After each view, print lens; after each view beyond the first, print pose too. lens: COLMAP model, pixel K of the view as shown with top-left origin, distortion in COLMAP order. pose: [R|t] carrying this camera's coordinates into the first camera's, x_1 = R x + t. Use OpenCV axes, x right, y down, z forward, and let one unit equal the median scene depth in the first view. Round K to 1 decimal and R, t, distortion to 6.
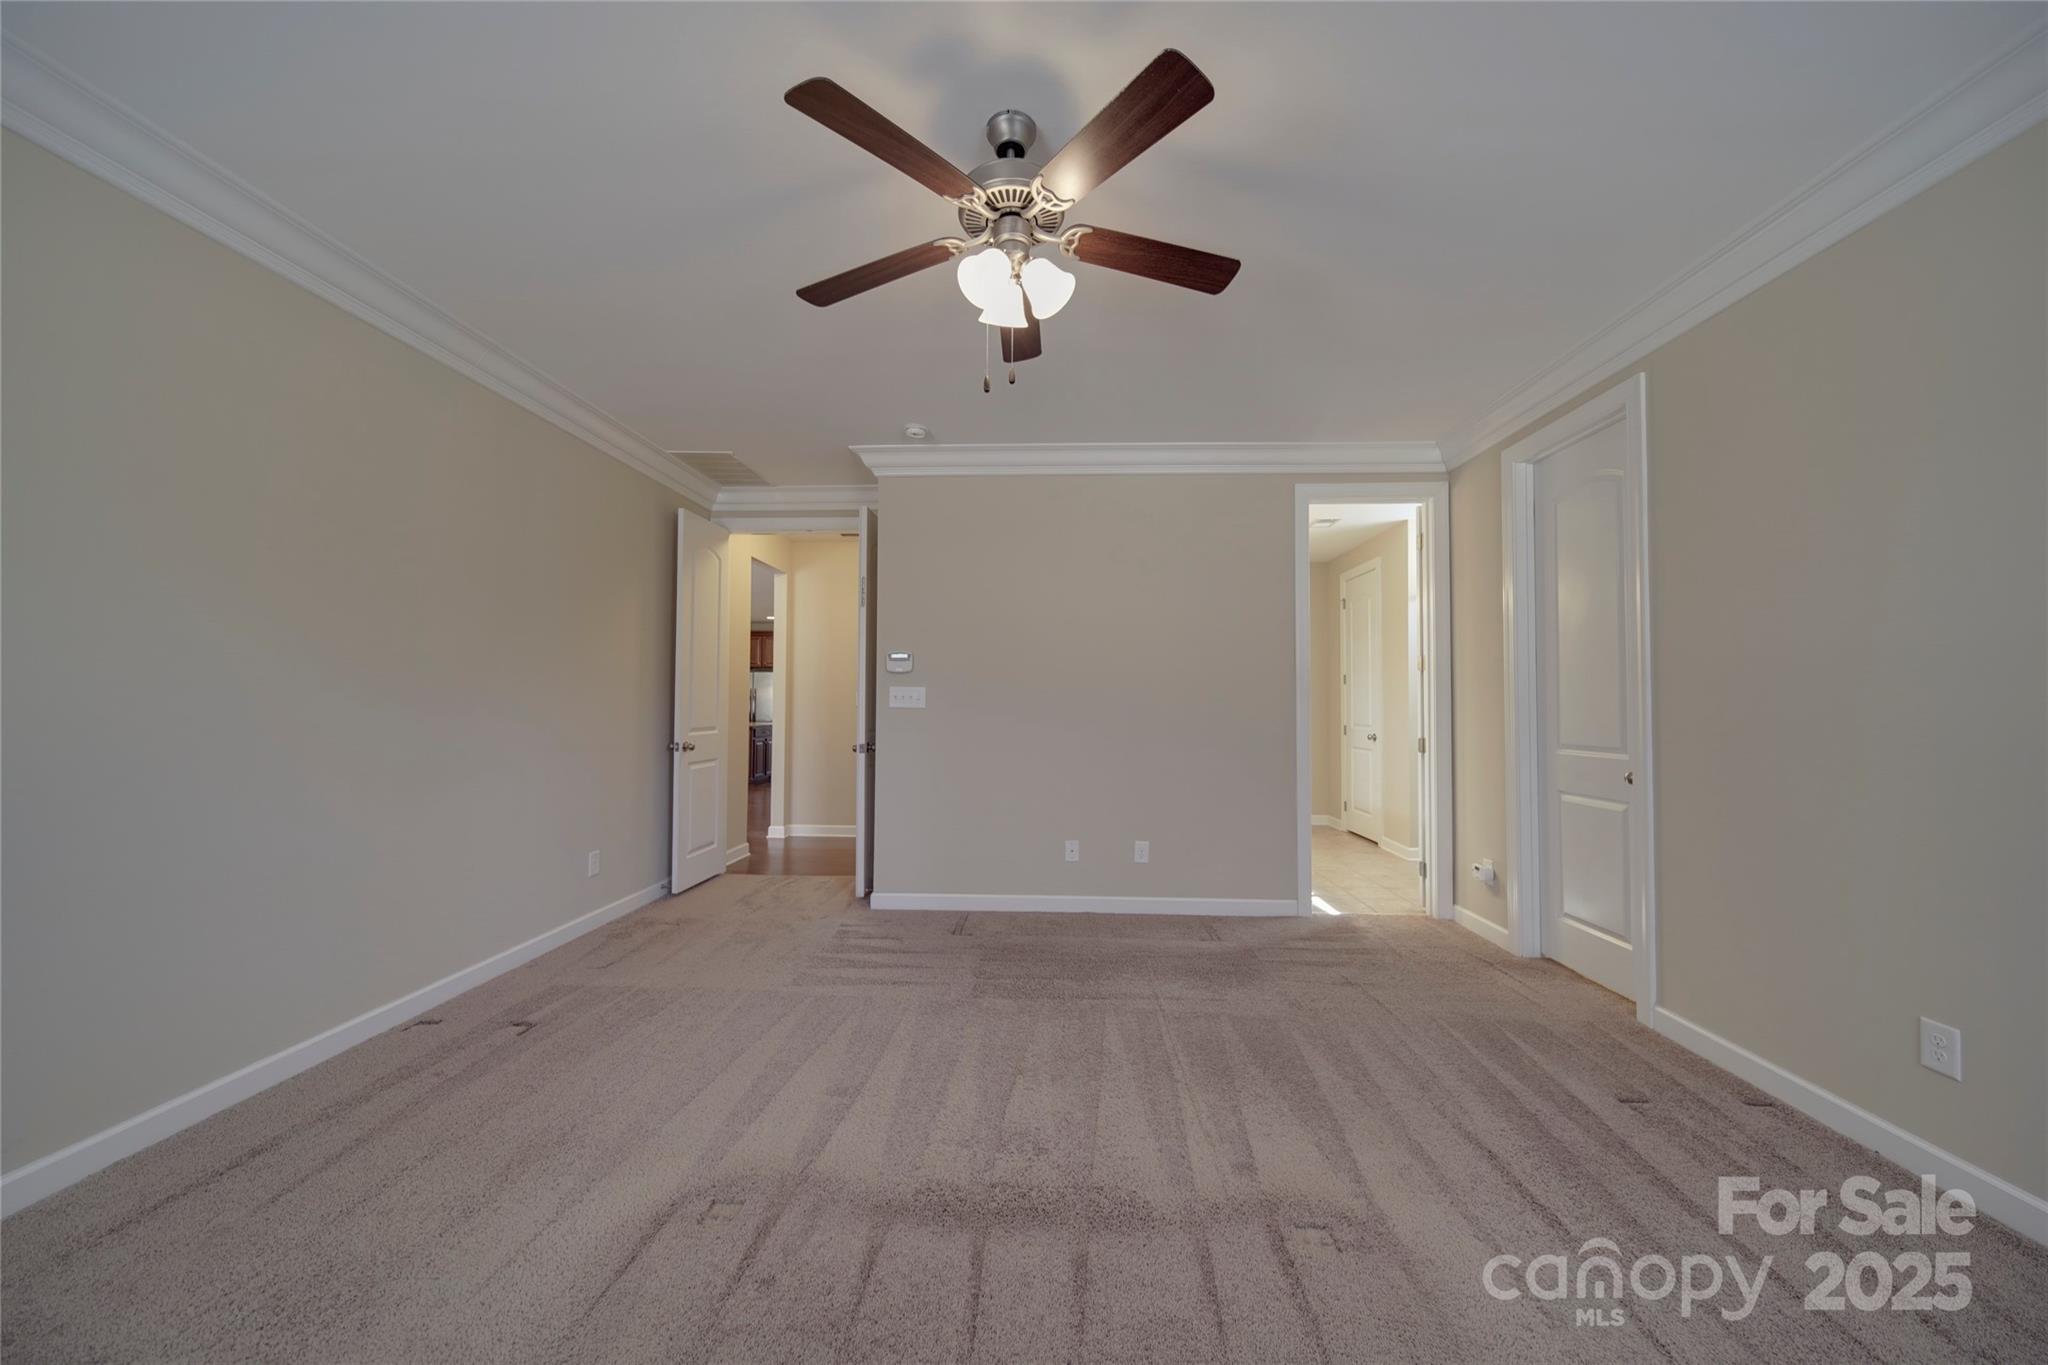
lens RADIAL K [[725.4, 0, 1026.9], [0, 725.4, 682.4], [0, 0, 1]] dist [0.000500, -0.001100]
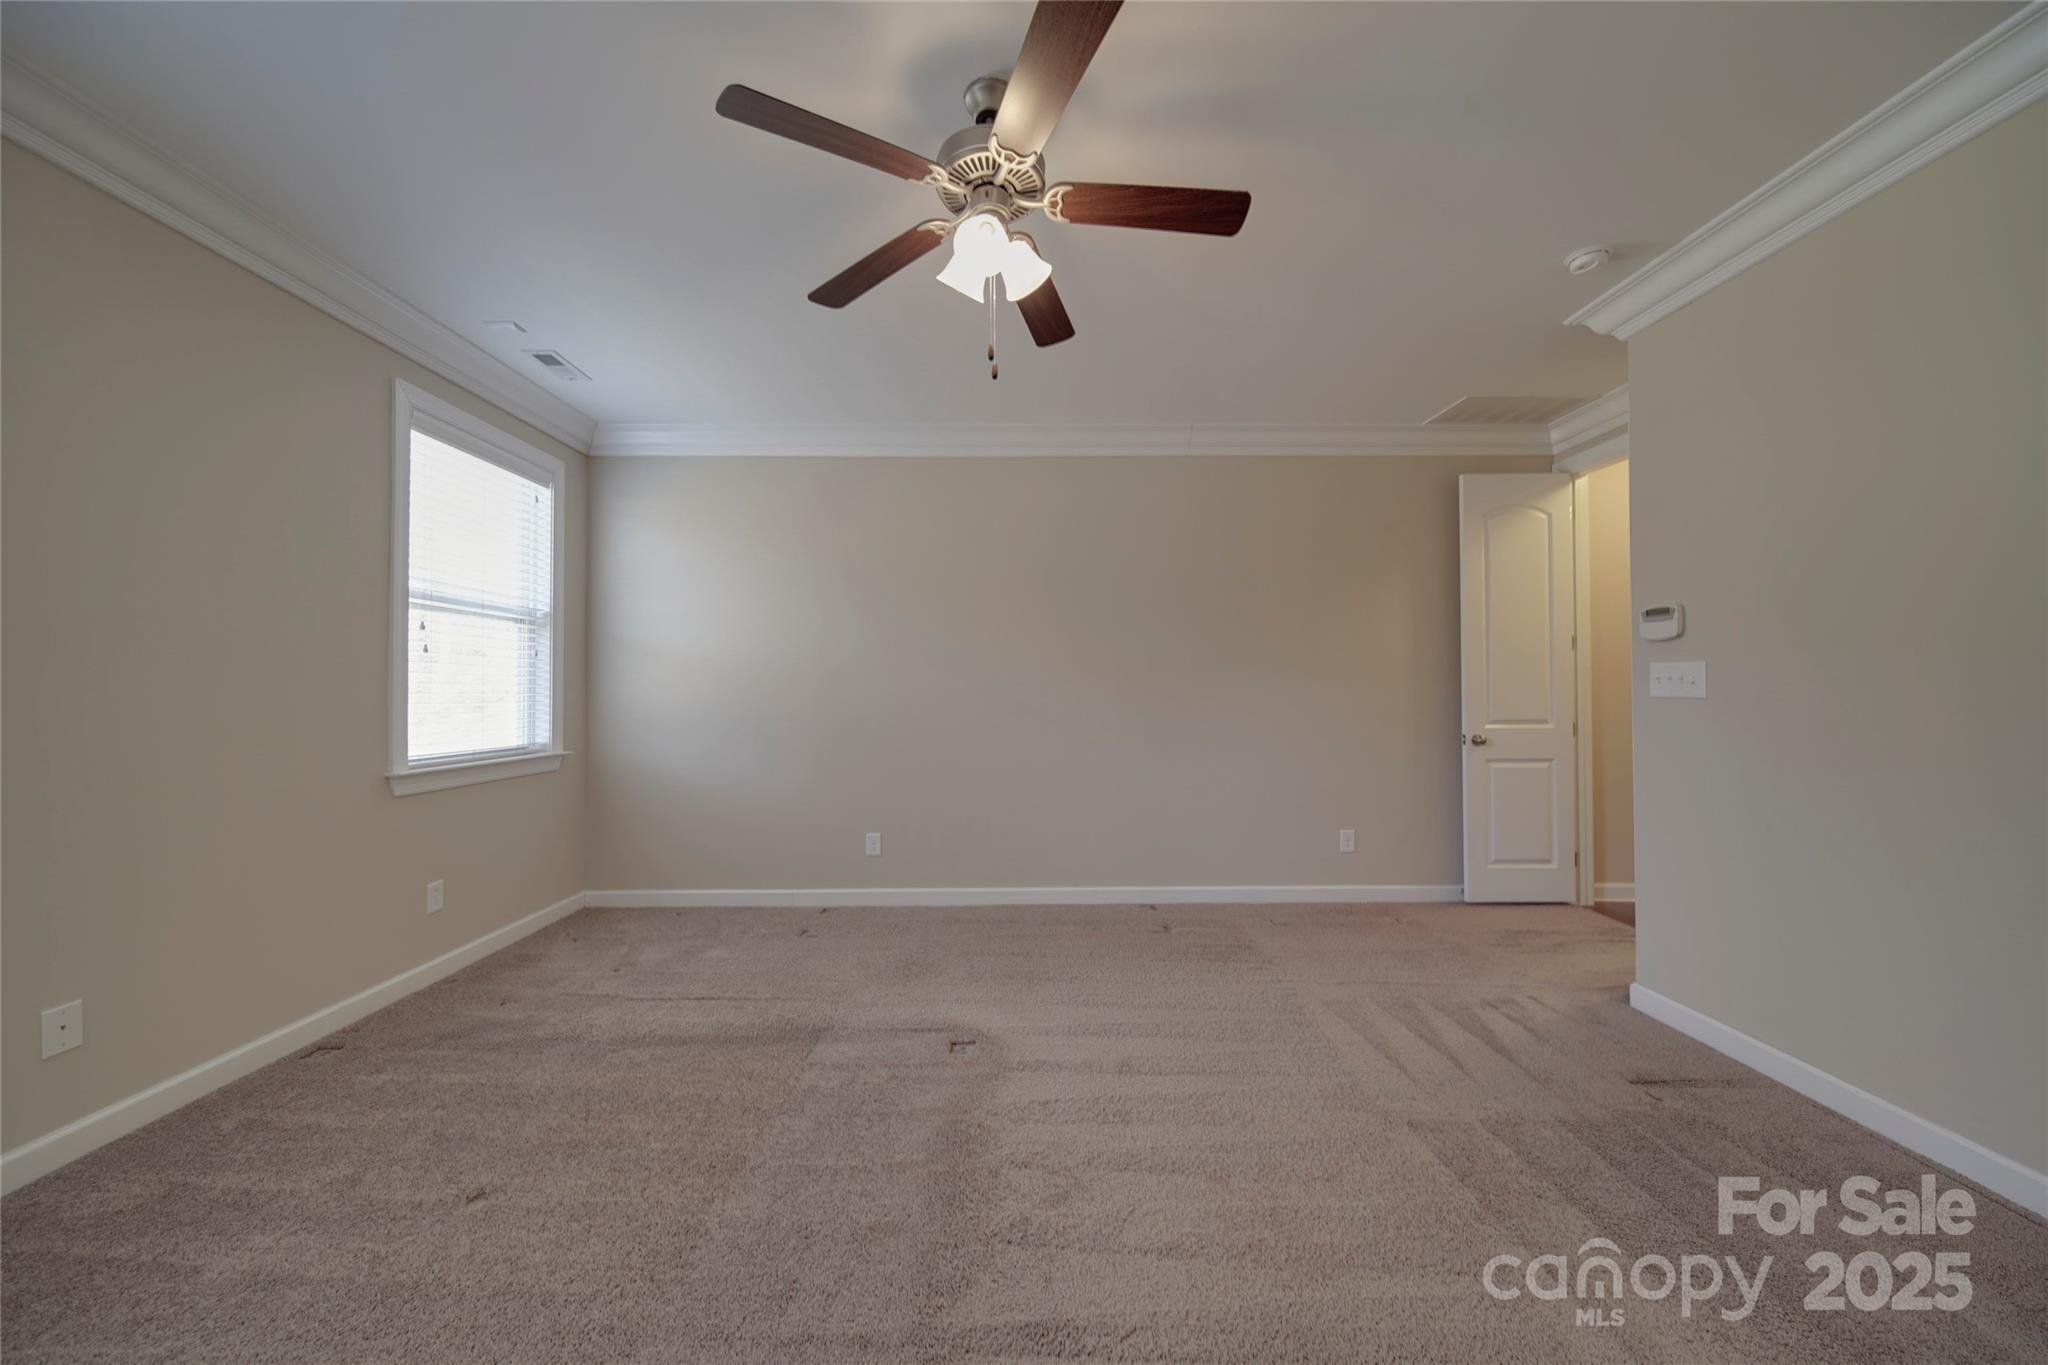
lens RADIAL K [[725.4, 0, 1026.9], [0, 725.4, 682.4], [0, 0, 1]] dist [0.000500, -0.001100]
pose [[0.062286, -0.018049, -0.997895, 0.500502], [0.029505, 0.999433, -0.016235, 0.020768], [0.997622, -0.028432, 0.062784, 0.524088]]
